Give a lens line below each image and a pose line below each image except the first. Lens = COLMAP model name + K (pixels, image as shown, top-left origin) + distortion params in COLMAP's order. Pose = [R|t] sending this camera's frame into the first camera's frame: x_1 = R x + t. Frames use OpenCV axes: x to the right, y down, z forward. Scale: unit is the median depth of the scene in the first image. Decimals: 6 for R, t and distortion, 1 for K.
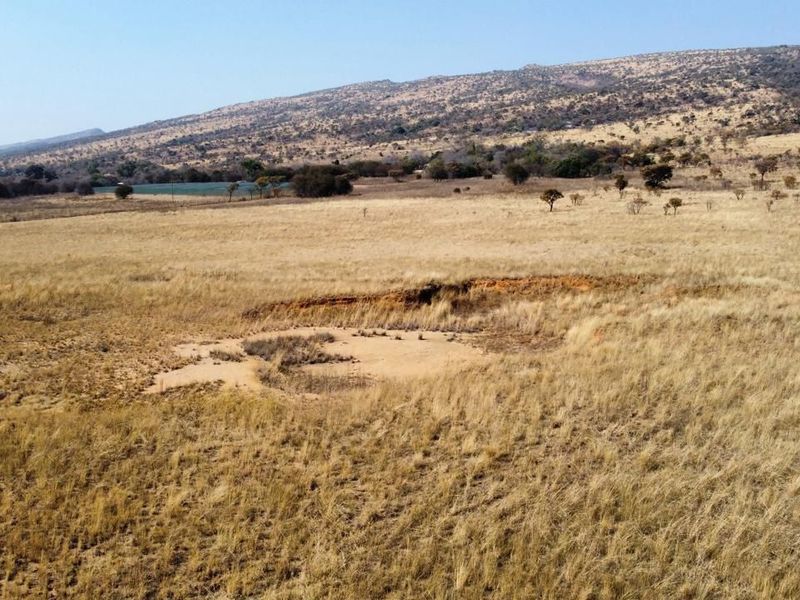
lens RADIAL K [[804.2, 0, 402.5], [0, 804.2, 300.7], [0, 0, 1]] dist [-0.008102, 0.000000]
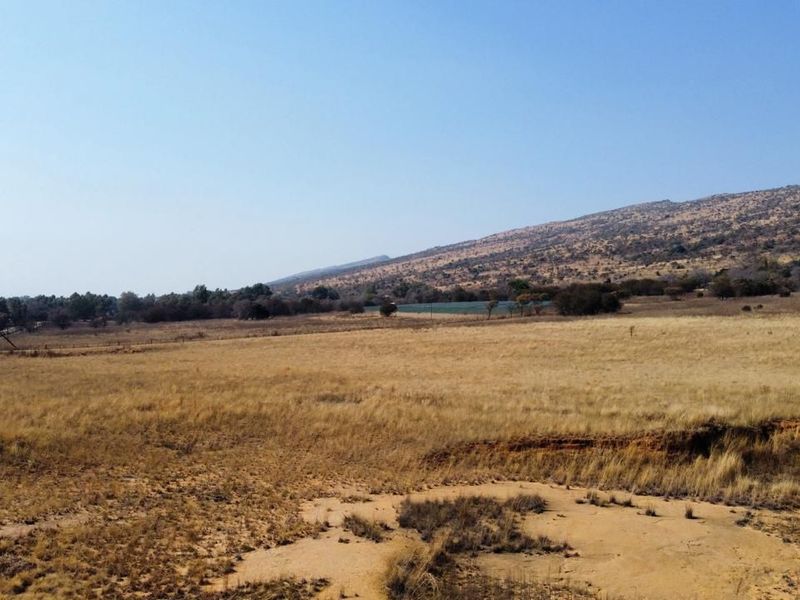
lens RADIAL K [[804.2, 0, 398.1], [0, 804.2, 301.5], [0, 0, 1]] dist [-0.008102, 0.000000]
pose [[0.942250, -0.000680, -0.334909, 0.007058], [-0.049683, 0.988649, -0.141789, -0.006655], [0.331204, 0.150240, 0.931521, 0.127421]]
